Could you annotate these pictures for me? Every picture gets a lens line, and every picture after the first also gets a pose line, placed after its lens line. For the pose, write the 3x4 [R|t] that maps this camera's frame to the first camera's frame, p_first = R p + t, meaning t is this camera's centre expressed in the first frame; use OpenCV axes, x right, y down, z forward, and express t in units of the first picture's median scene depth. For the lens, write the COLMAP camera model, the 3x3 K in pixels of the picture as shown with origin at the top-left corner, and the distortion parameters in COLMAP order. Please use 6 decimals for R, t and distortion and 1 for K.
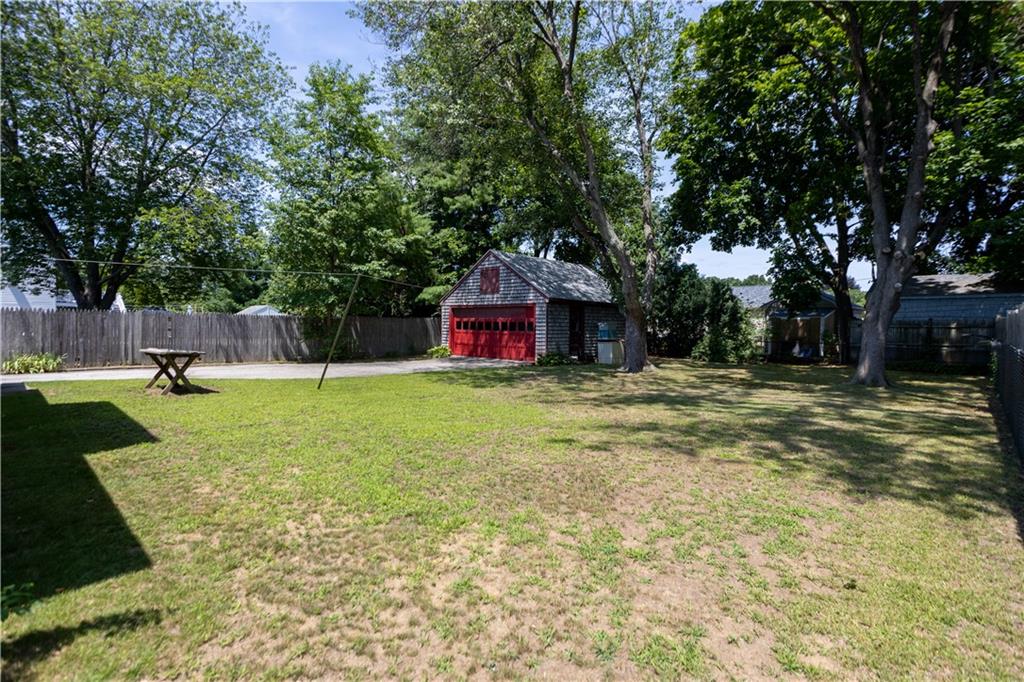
lens RADIAL K [[486.7, 0, 508.2], [0, 486.7, 337.9], [0, 0, 1]] dist [-0.001482, 0.001029]
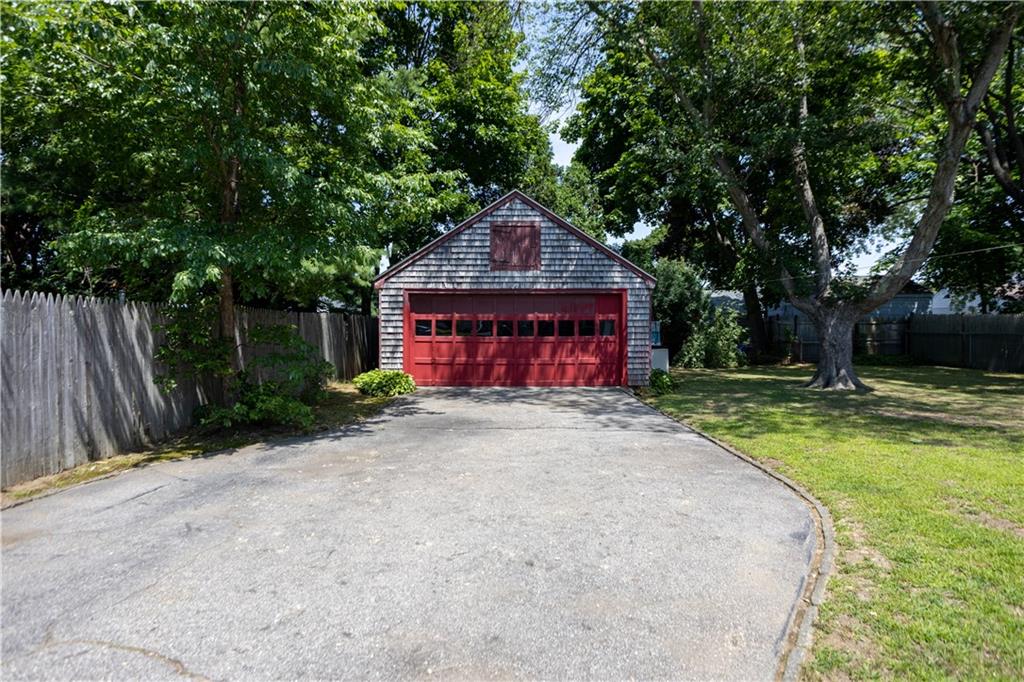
lens RADIAL K [[564.2, 0, 511.6], [0, 564.2, 338.3], [0, 0, 1]] dist [-0.010808, 0.004976]
pose [[0.657681, -0.015903, 0.753128, -0.524781], [0.033303, 0.999413, -0.007979, -0.008310], [-0.752560, 0.030329, 0.657825, 0.598733]]
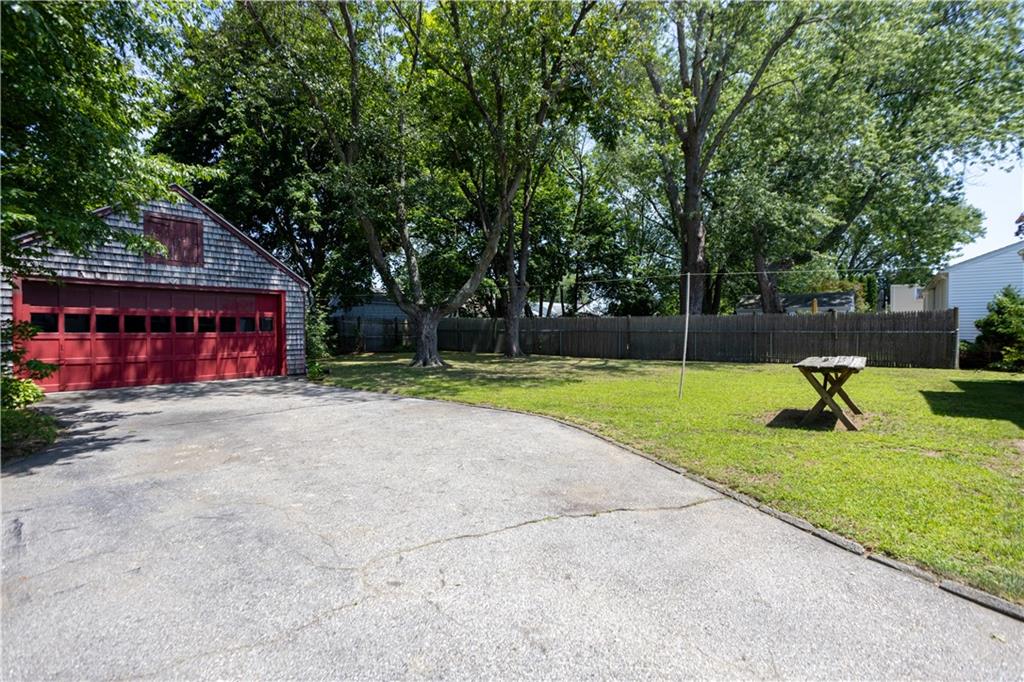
lens RADIAL K [[486.7, 0, 513.2], [0, 486.7, 334.3], [0, 0, 1]] dist [-0.001482, 0.001029]
pose [[-0.174763, -0.016167, 0.984478, -0.639614], [0.038562, 0.998986, 0.023251, -0.011616], [-0.983855, 0.042027, -0.173963, 0.740750]]
